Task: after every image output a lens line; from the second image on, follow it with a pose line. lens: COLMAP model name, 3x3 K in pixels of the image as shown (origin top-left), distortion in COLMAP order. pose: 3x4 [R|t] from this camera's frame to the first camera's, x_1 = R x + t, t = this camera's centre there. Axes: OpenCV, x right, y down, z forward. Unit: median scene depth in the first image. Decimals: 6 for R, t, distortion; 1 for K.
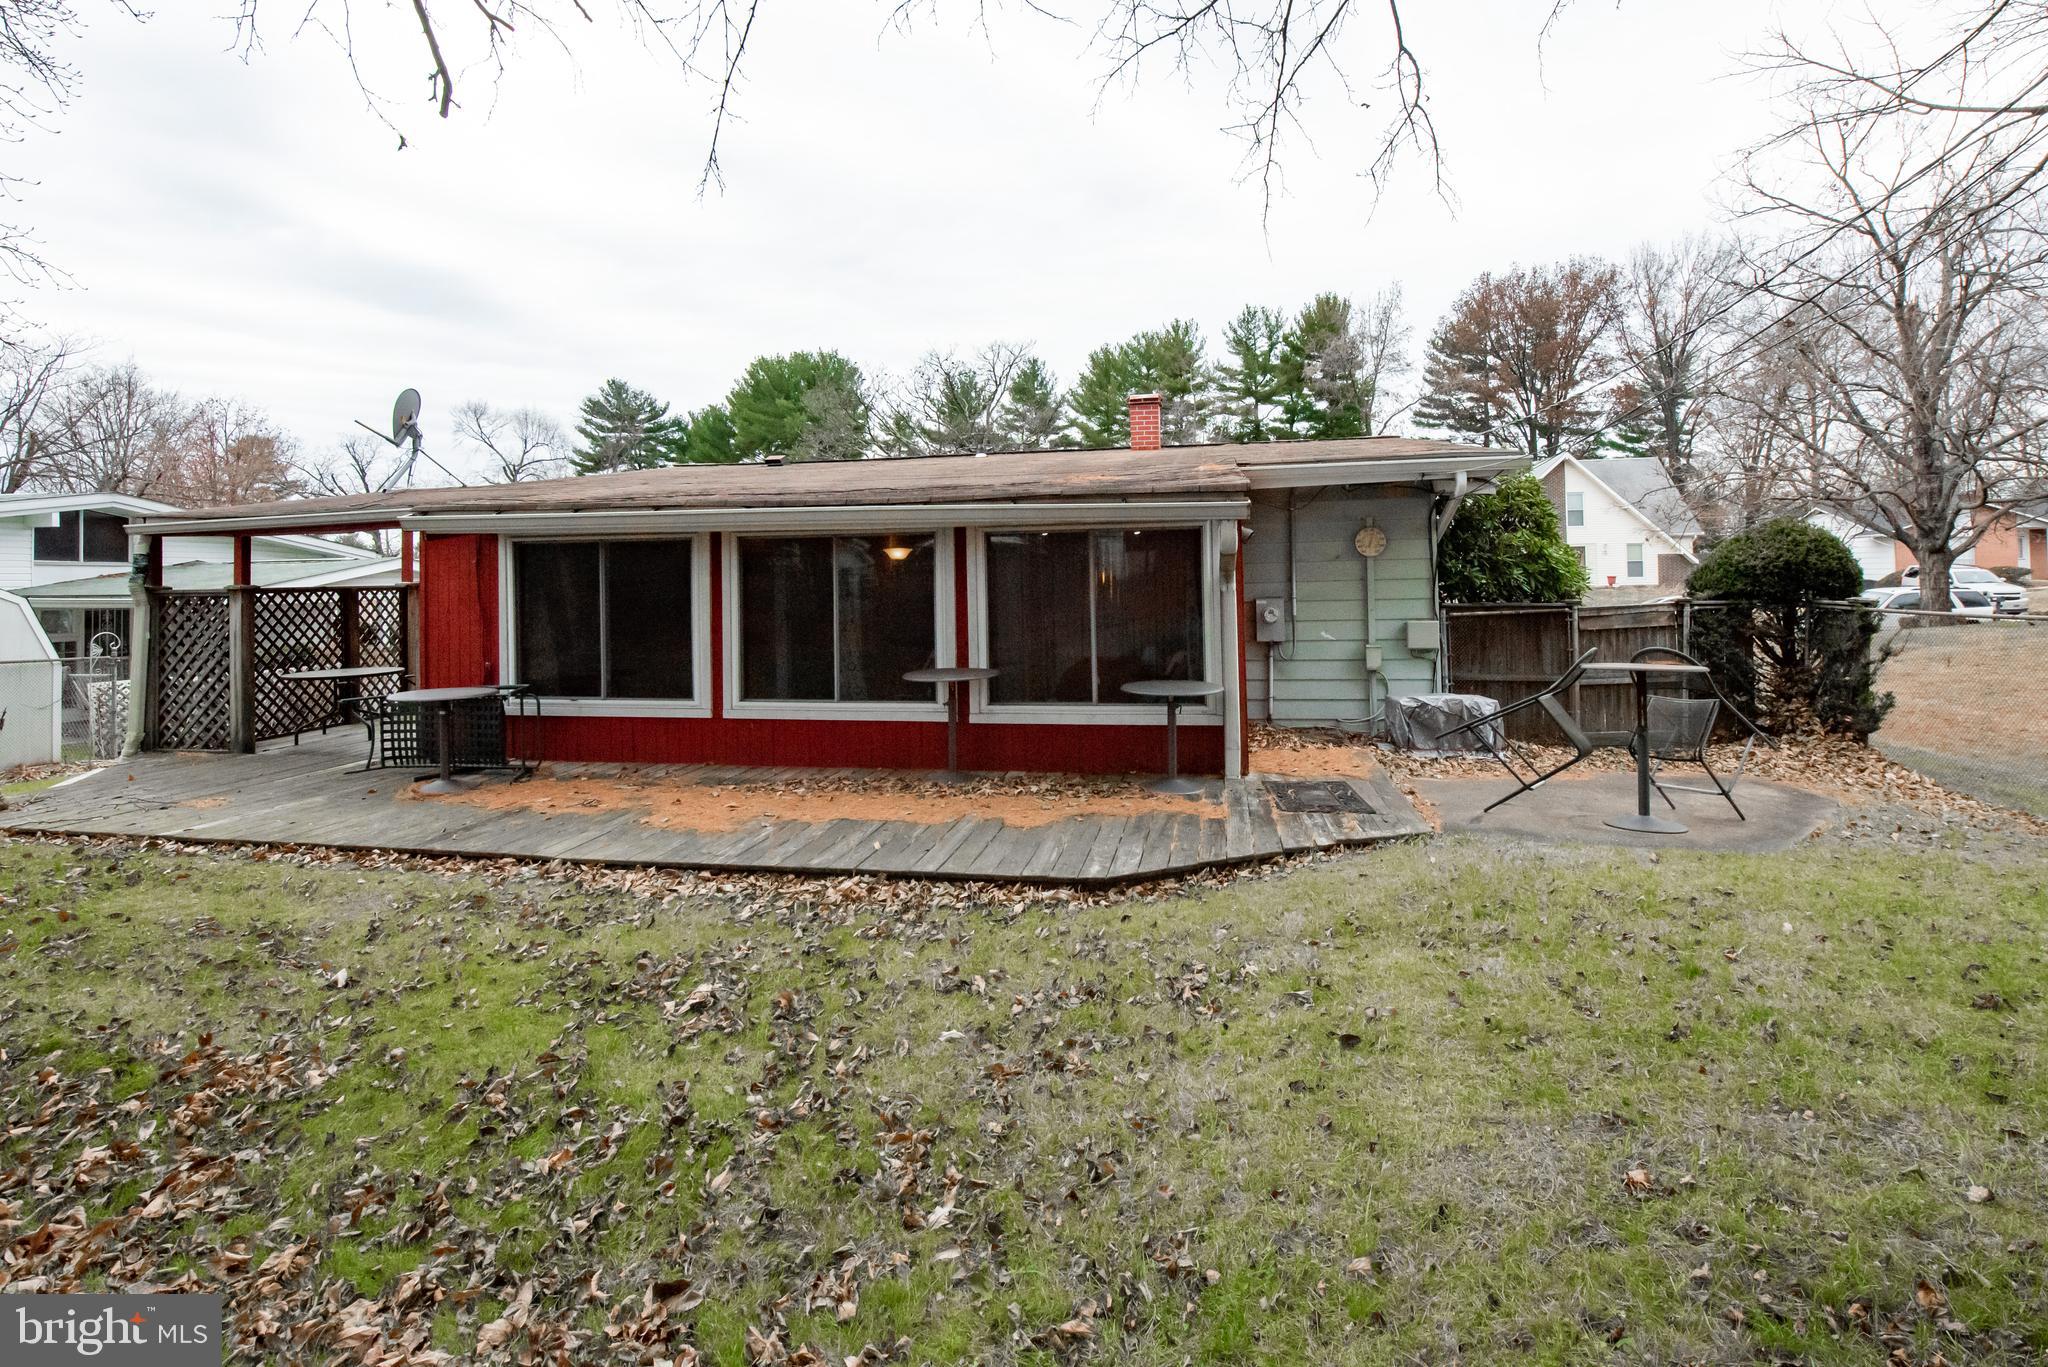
lens RADIAL K [[843.2, 0, 1020.4], [0, 843.2, 563.9], [0, 0, 1]] dist [-0.016408, -0.000932]
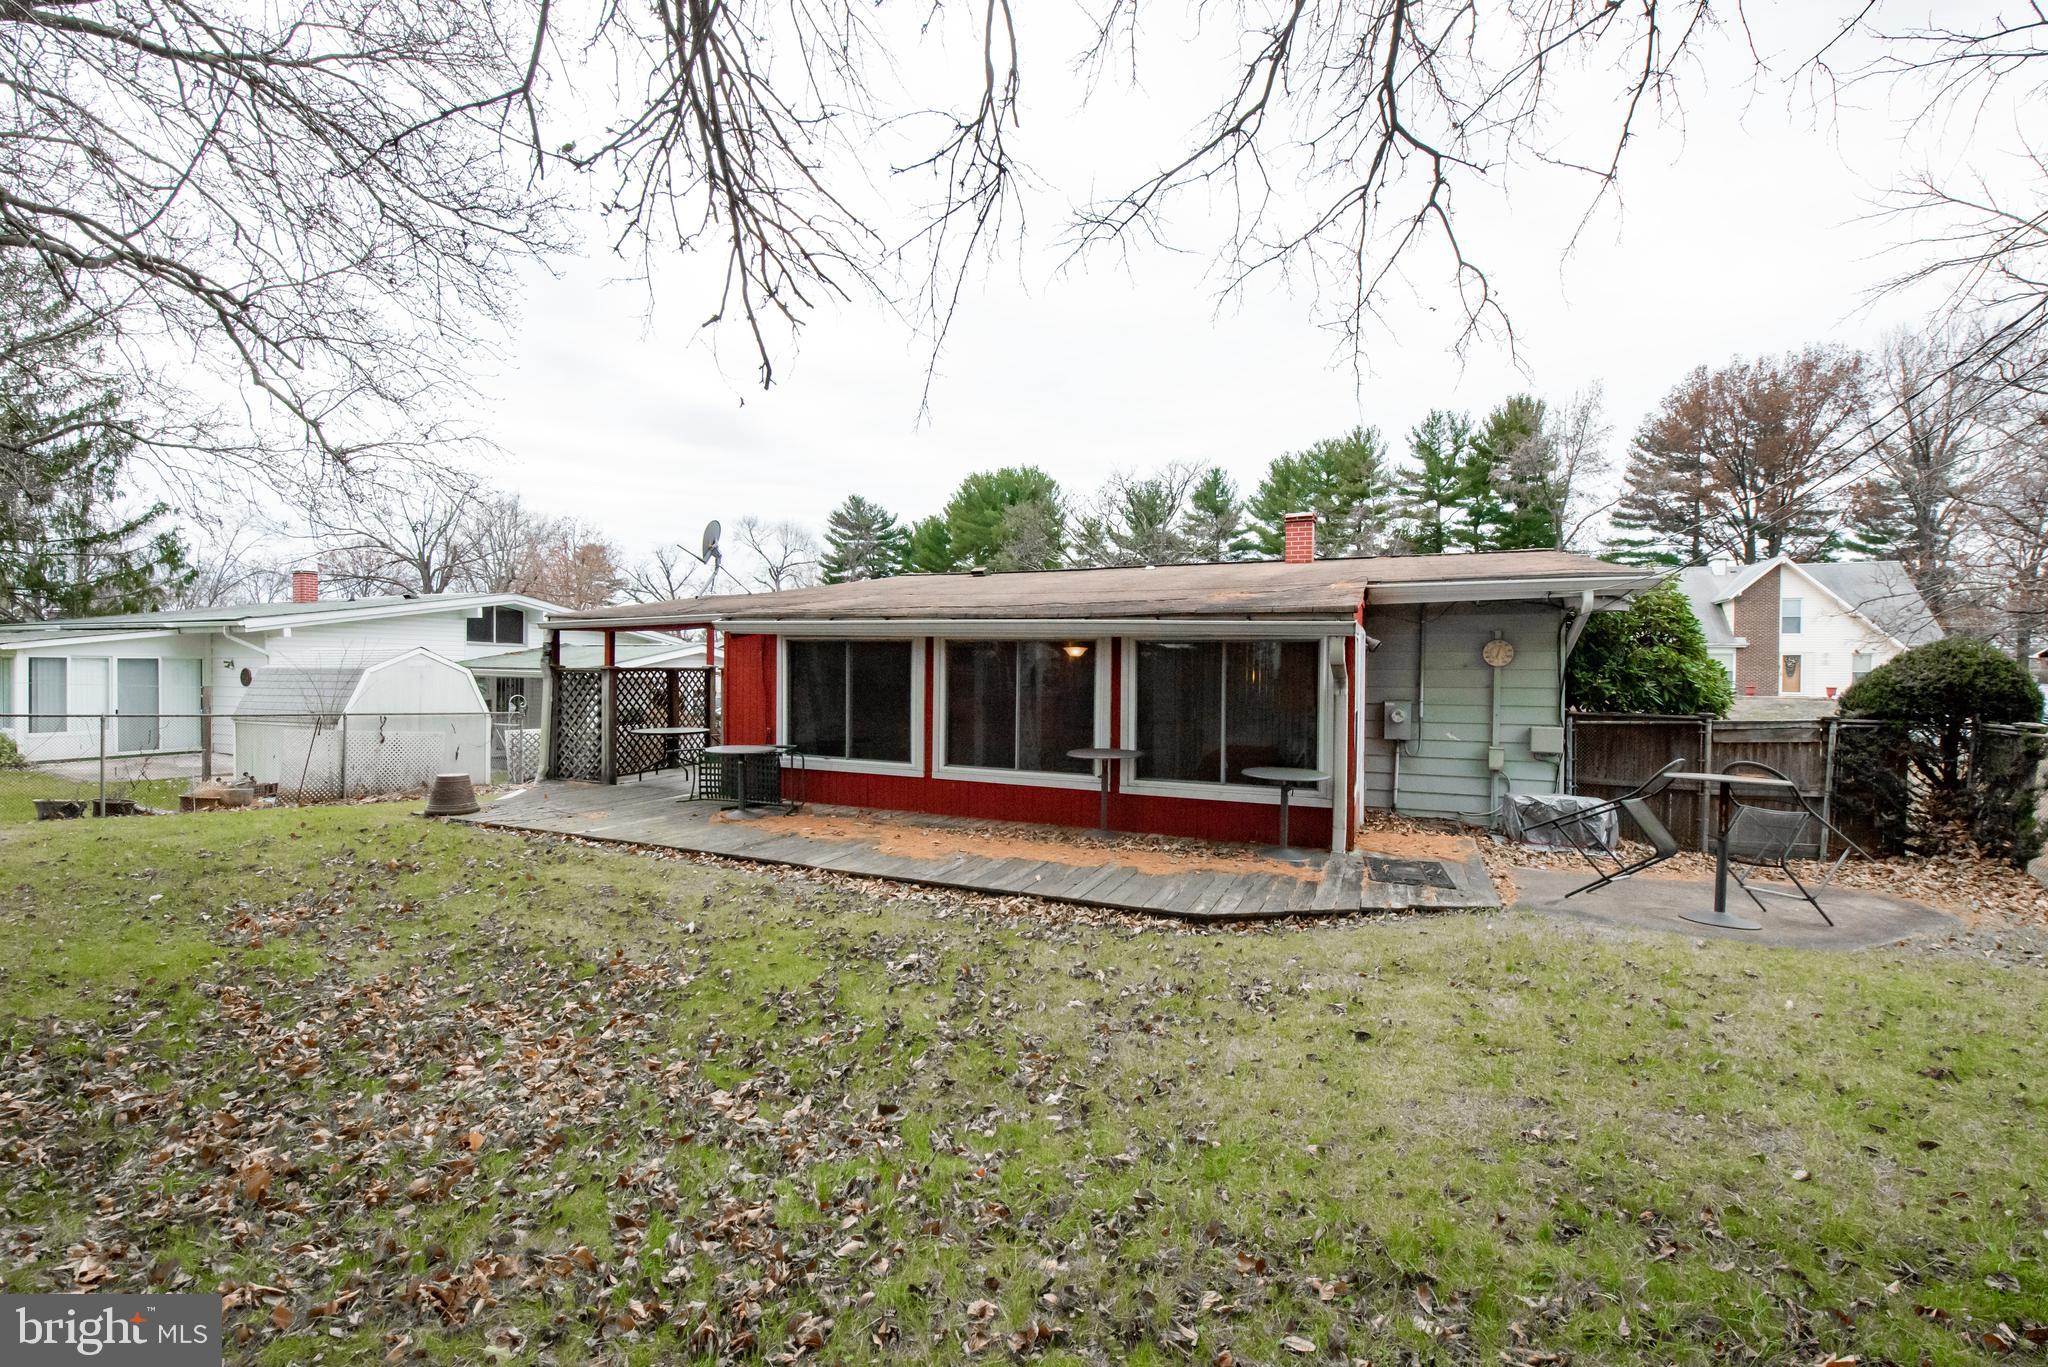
lens RADIAL K [[804.2, 0, 1043.6], [0, 804.2, 680.3], [0, 0, 1]] dist [-0.020535, -0.000446]
pose [[0.977179, 0.031752, -0.210032, 0.077992], [-0.024024, 0.998941, 0.039243, -0.023123], [0.211056, -0.033302, 0.976907, -0.190192]]
